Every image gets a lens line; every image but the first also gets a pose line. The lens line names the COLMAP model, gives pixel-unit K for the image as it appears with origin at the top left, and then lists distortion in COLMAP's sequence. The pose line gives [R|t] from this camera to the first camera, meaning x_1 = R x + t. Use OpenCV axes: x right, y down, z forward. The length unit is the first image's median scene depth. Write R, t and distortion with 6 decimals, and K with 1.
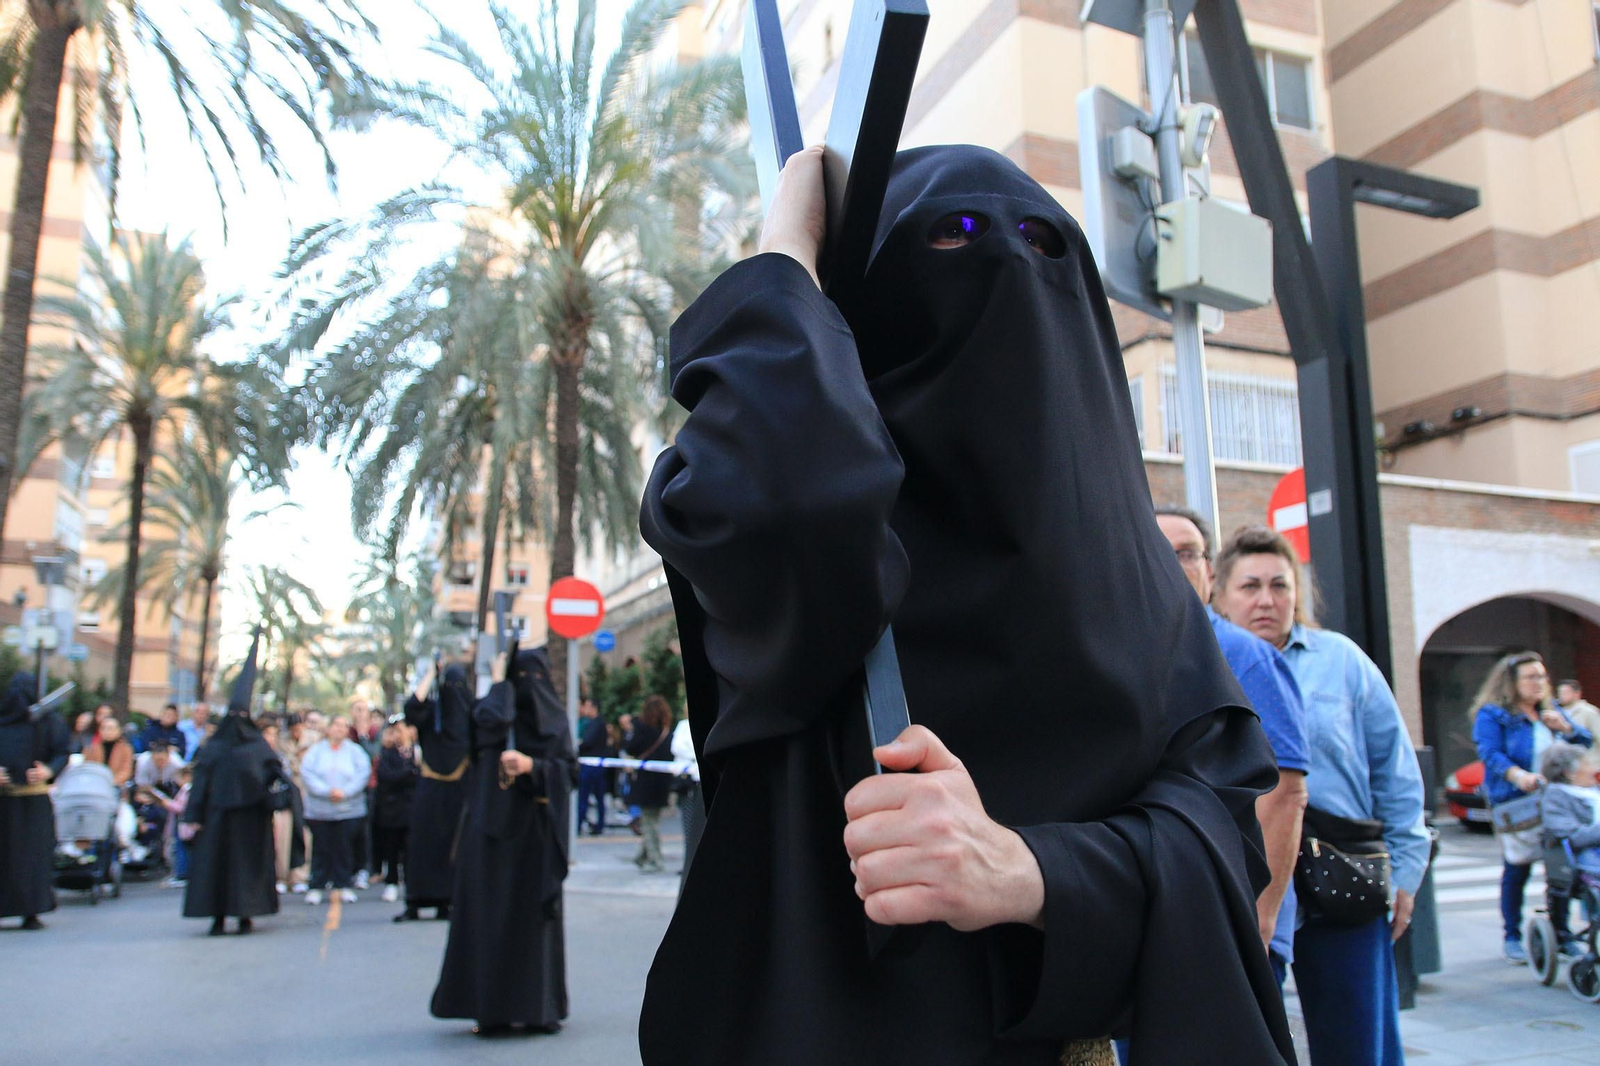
lens RADIAL K [[1227.3, 0, 800.0], [0, 1227.3, 533.0], [0, 0, 1]] dist [-0.086146, 0.002258]
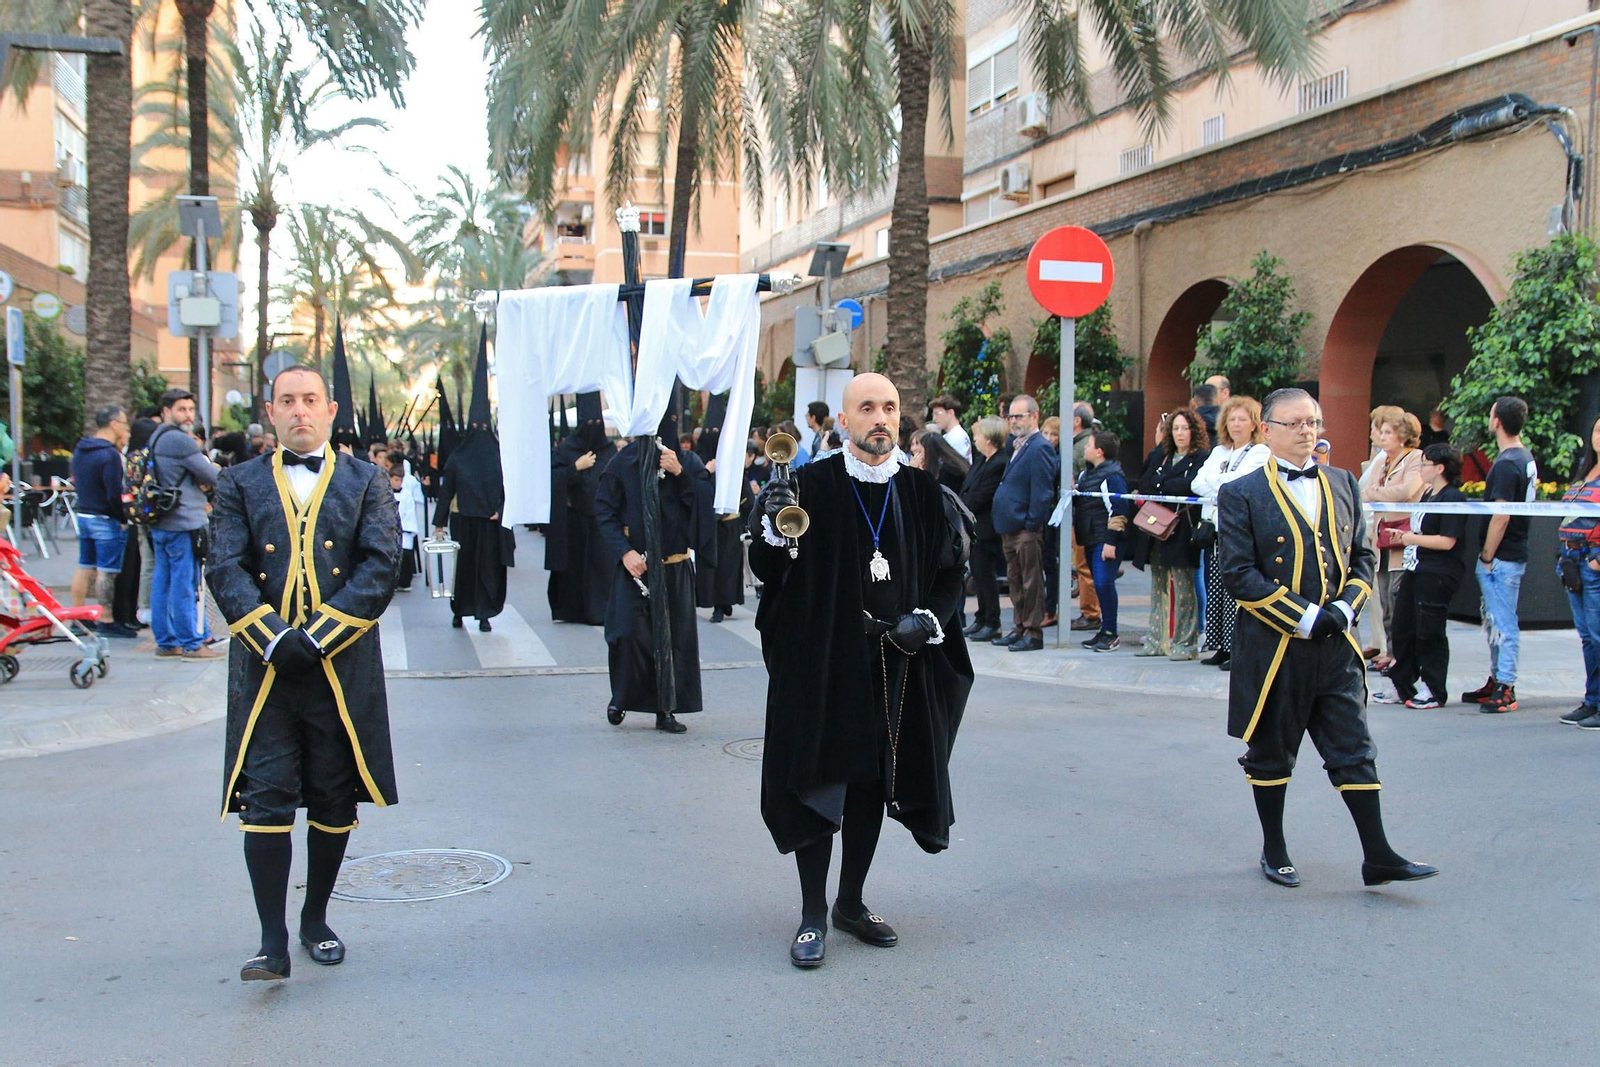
lens RADIAL K [[1594.4, 0, 800.0], [0, 1594.4, 533.5], [0, 0, 1]] dist [0.008053, 0.020327]
pose [[0.996917, 0.017547, -0.076482, -0.112497], [0.000135, 0.974293, 0.225283, 0.001841], [0.078469, -0.224598, 0.971287, 0.051661]]
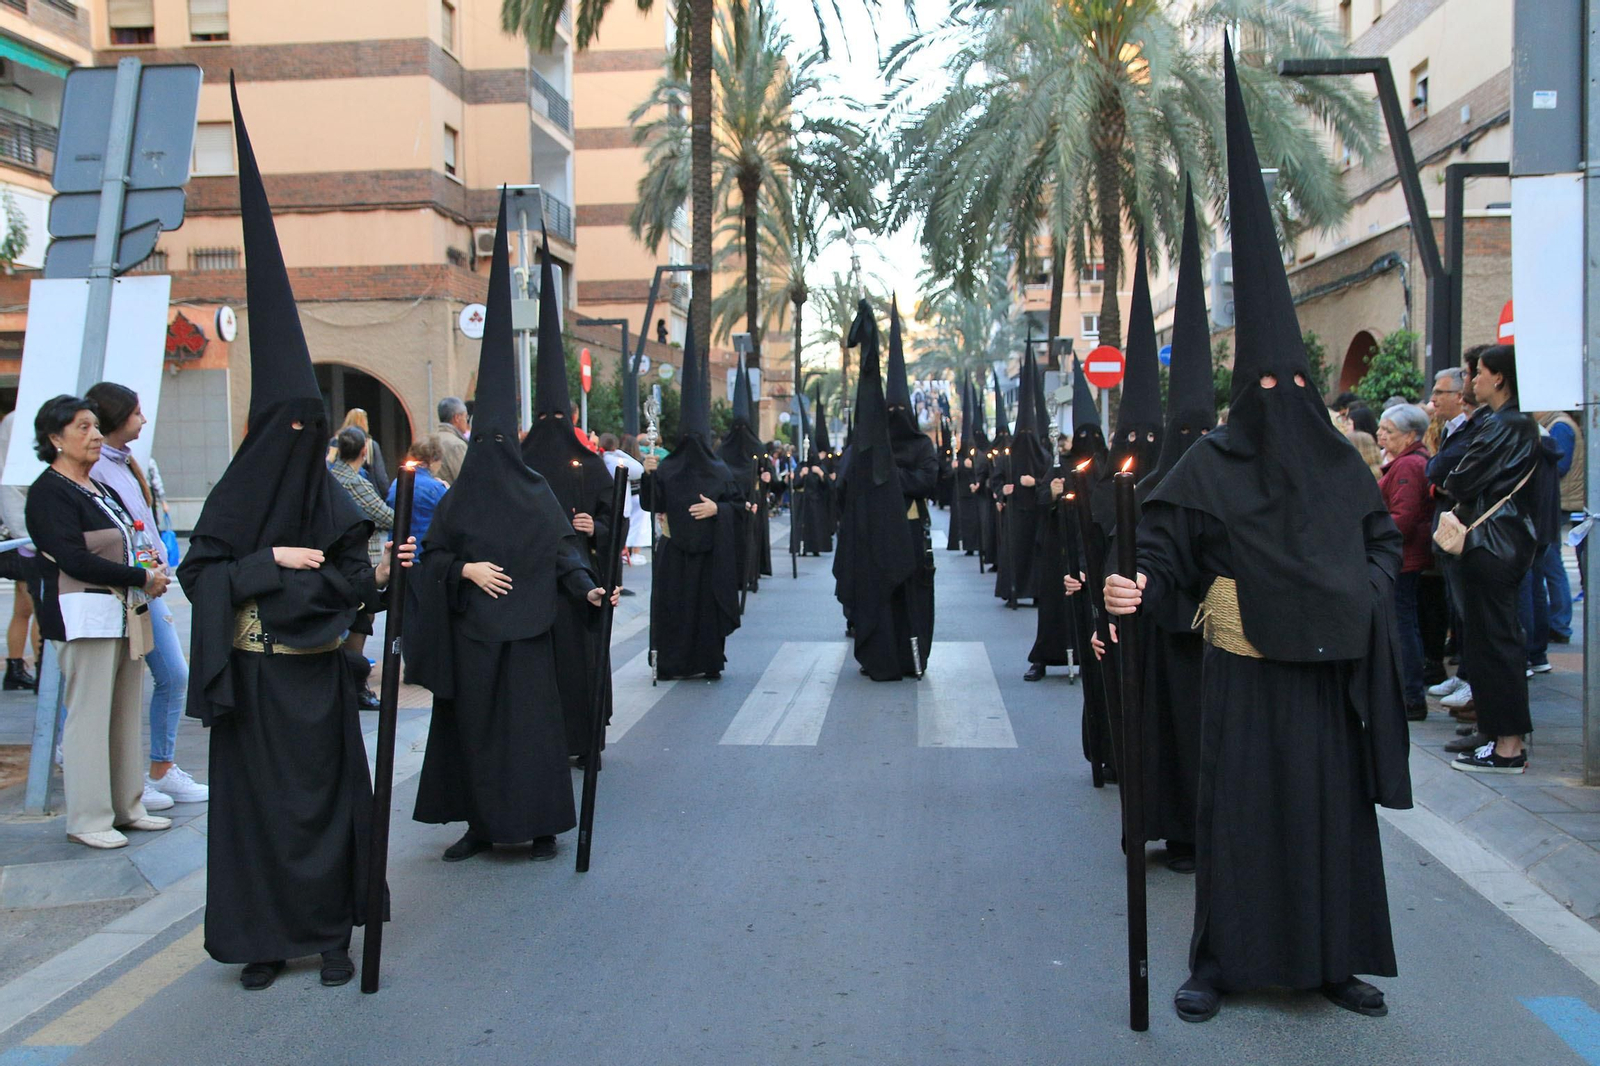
lens RADIAL K [[1601.4, 0, 797.3], [0, 1601.4, 502.2], [0, 0, 1]] dist [0.005044, 0.014022]
pose [[0.911296, 0.008833, -0.411657, 0.111053], [0.076323, 0.978820, 0.189961, -0.071375], [0.404616, -0.204530, 0.891321, -0.365865]]
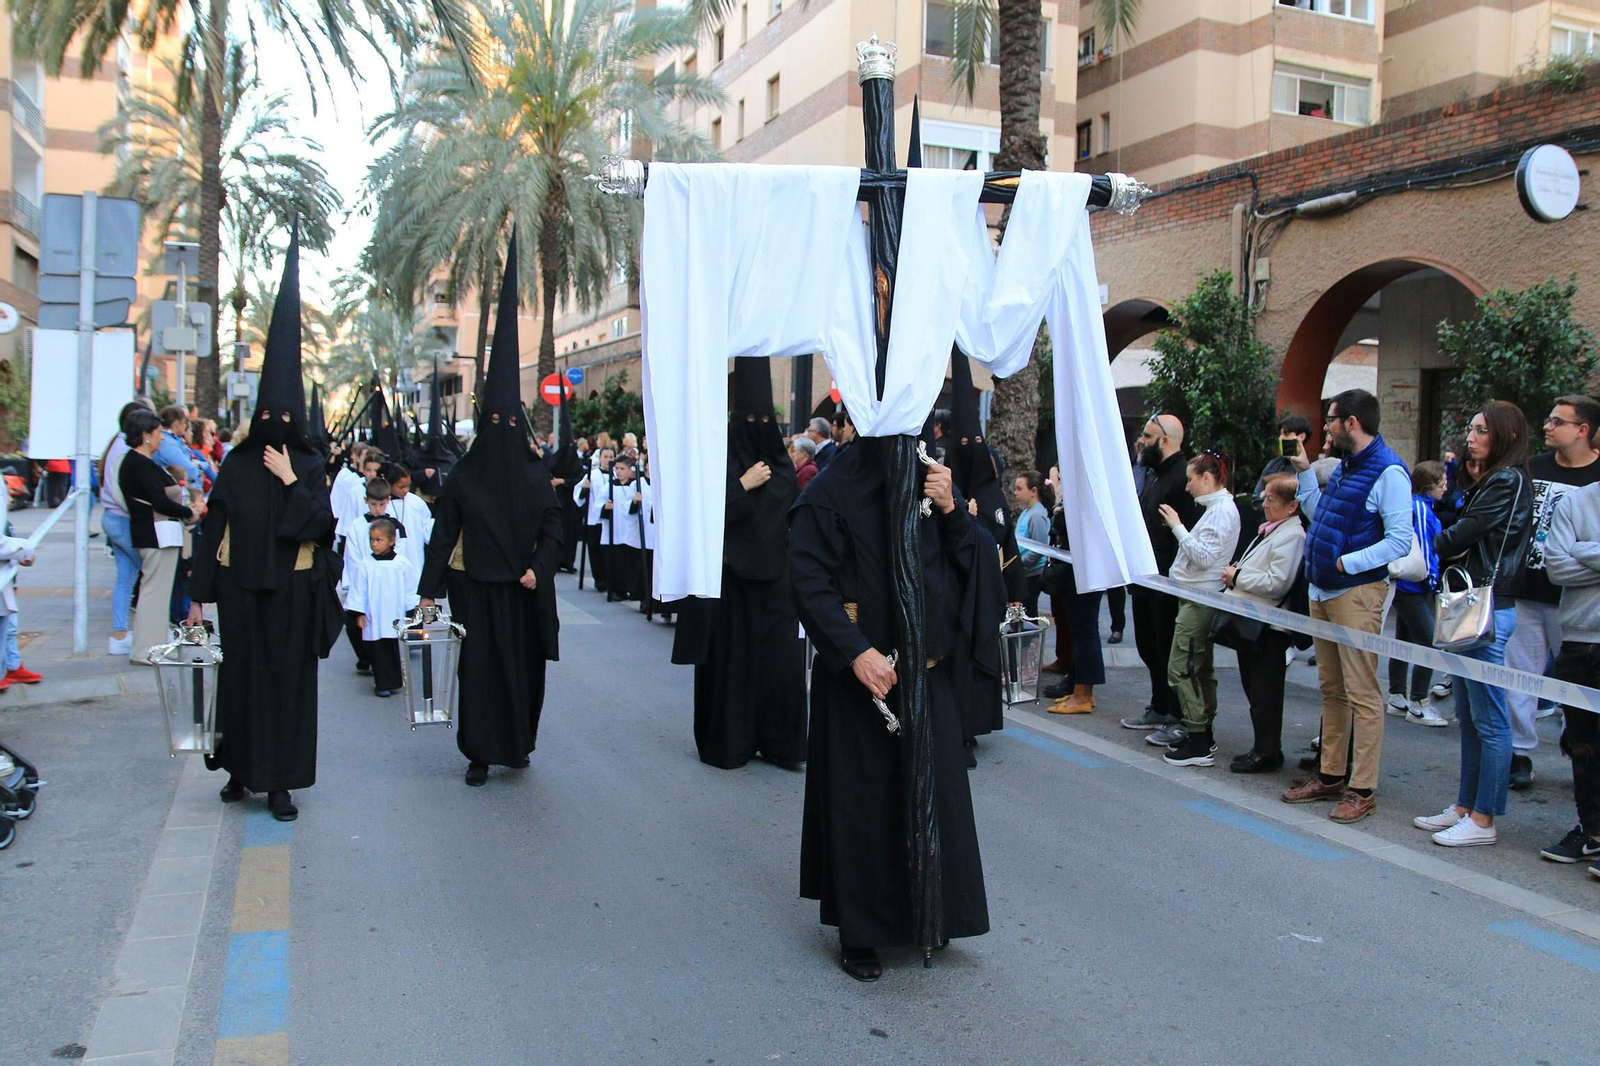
lens RADIAL K [[1448.1, 0, 800.0], [0, 1448.1, 533.0], [0, 0, 1]] dist [-0.002584, 0.006549]
pose [[0.999356, 0.035627, -0.004224, 0.092801], [-0.033764, 0.973771, 0.225011, -0.104167], [0.012130, -0.224724, 0.974347, -0.540203]]
